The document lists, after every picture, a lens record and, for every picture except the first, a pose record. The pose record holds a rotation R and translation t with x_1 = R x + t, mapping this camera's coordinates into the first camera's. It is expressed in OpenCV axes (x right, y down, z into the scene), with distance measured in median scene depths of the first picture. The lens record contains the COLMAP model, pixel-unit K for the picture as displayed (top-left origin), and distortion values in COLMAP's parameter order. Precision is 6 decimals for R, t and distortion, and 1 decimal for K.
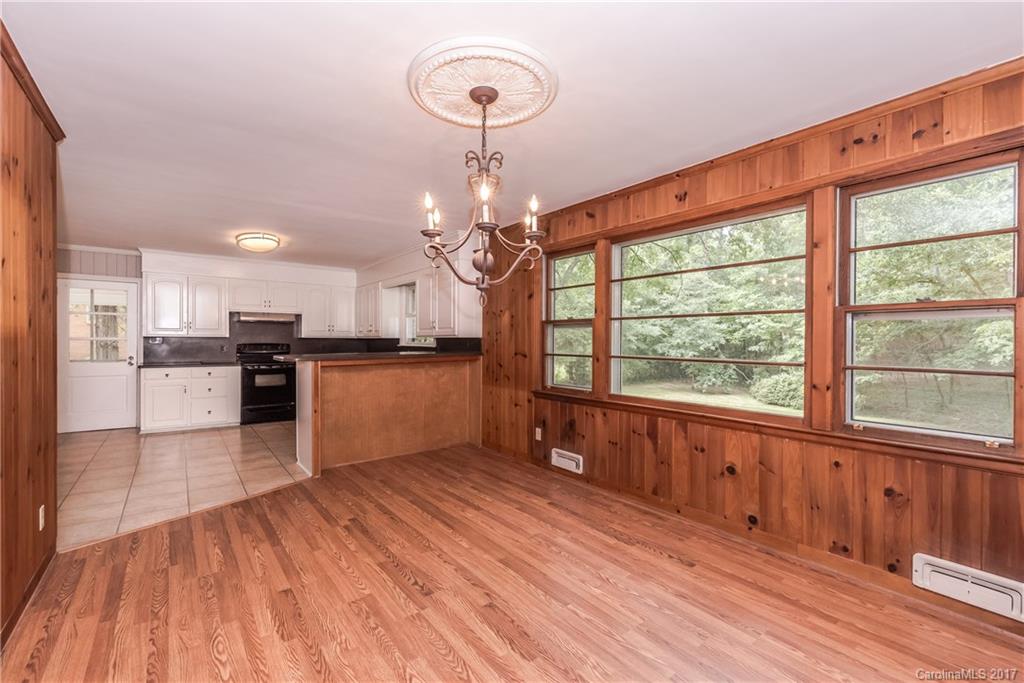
lens RADIAL K [[443.1, 0, 495.9], [0, 443.1, 344.5], [0, 0, 1]] dist [-0.003977, -0.000274]
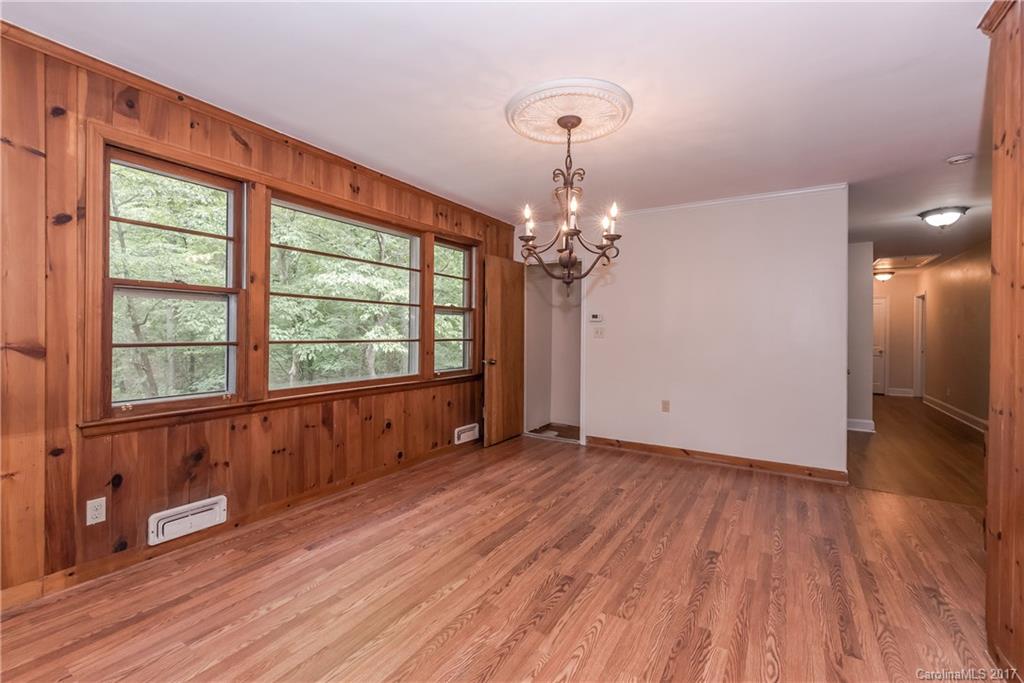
lens RADIAL K [[448.6, 0, 510.1], [0, 448.6, 329.7], [0, 0, 1]] dist [0.000861, -0.000127]
pose [[-0.375244, -0.009816, 0.926874, -0.840999], [-0.007152, 0.999945, 0.007695, -0.005156], [-0.926898, -0.003741, -0.375294, 1.220975]]
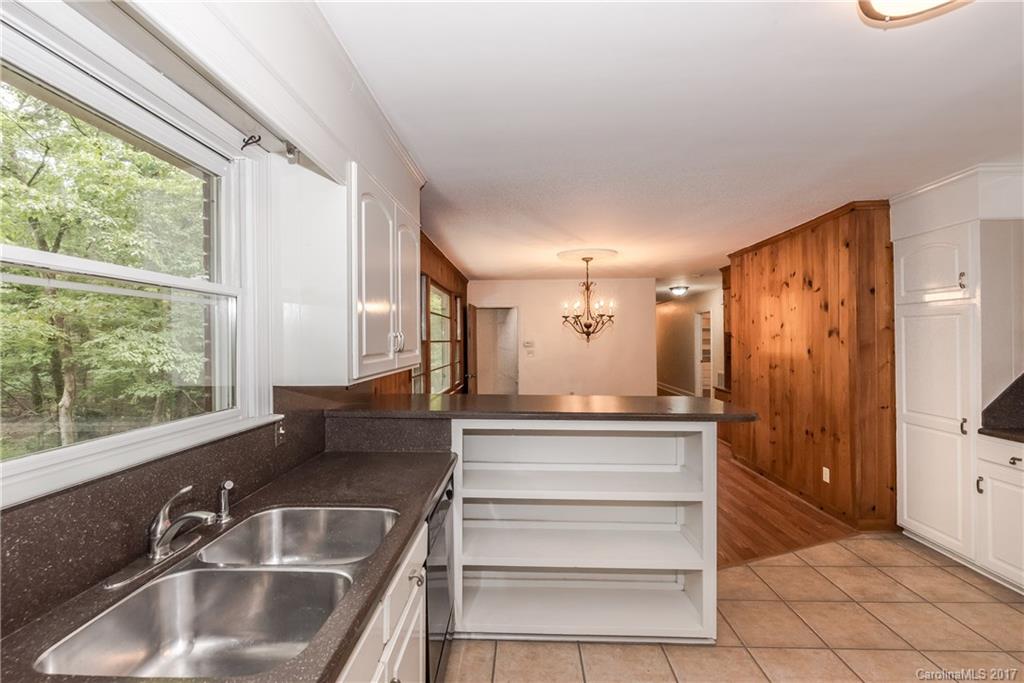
lens RADIAL K [[449.3, 0, 509.8], [0, 449.3, 338.0], [0, 0, 1]] dist [-0.000217, -0.000062]
pose [[-0.787240, 0.001566, 0.616645, -0.958692], [0.005663, 0.999973, 0.004690, -0.095025], [-0.616621, 0.007184, -0.787228, 2.508257]]
